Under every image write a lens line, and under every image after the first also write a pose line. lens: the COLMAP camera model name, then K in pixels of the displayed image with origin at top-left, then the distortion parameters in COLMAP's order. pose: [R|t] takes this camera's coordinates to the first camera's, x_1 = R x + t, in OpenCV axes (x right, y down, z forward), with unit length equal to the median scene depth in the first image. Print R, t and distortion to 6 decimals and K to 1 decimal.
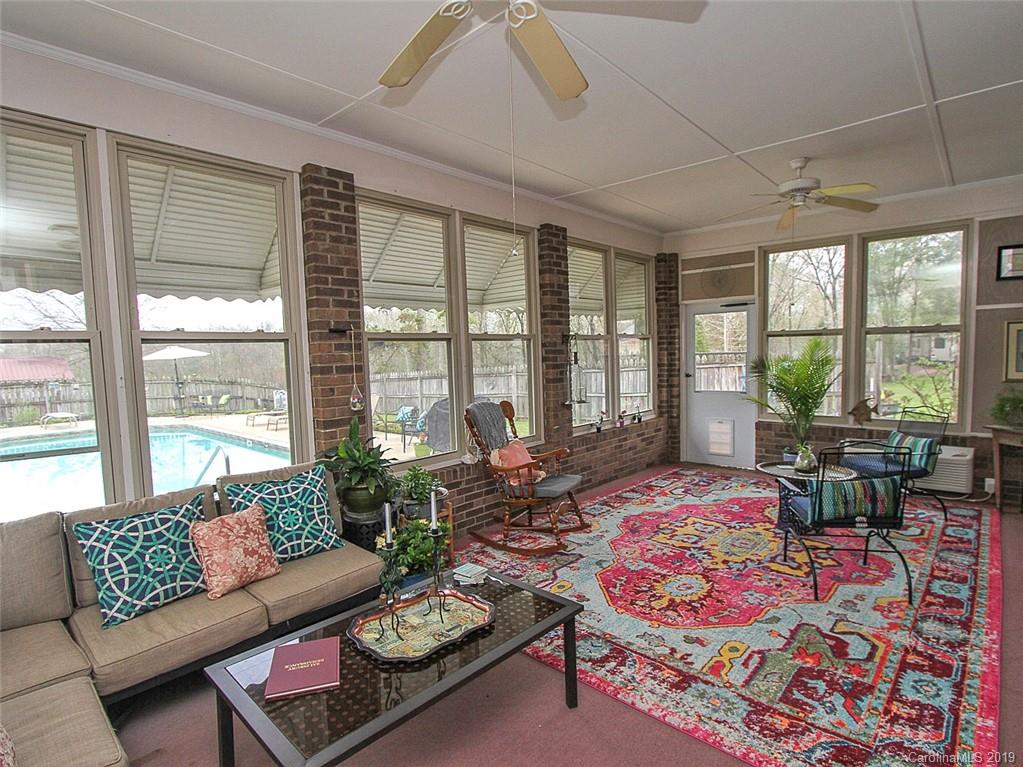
lens RADIAL K [[523.9, 0, 511.5], [0, 523.9, 383.5], [0, 0, 1]] dist [-0.065358, 0.014246]
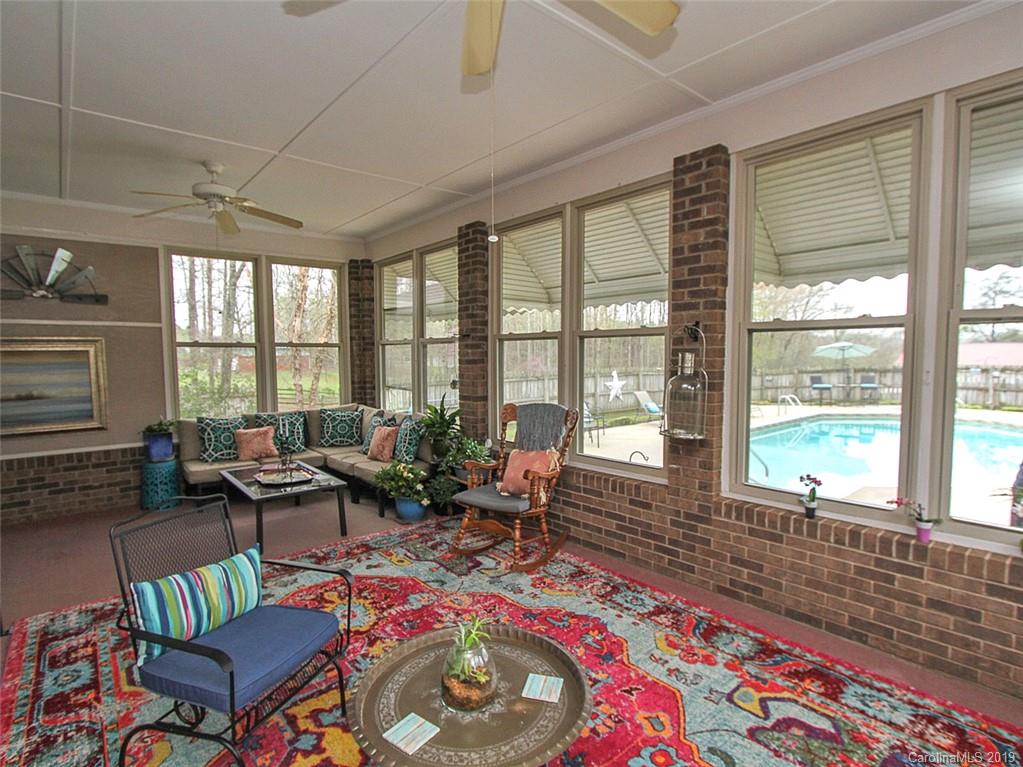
lens RADIAL K [[533.7, 0, 513.0], [0, 533.7, 390.4], [0, 0, 1]] dist [-0.005878, -0.001455]
pose [[-0.112460, 0.096772, -0.988933, 0.764416], [-0.040188, 0.993989, 0.101837, -0.072017], [0.992843, 0.051196, -0.107895, 0.868681]]
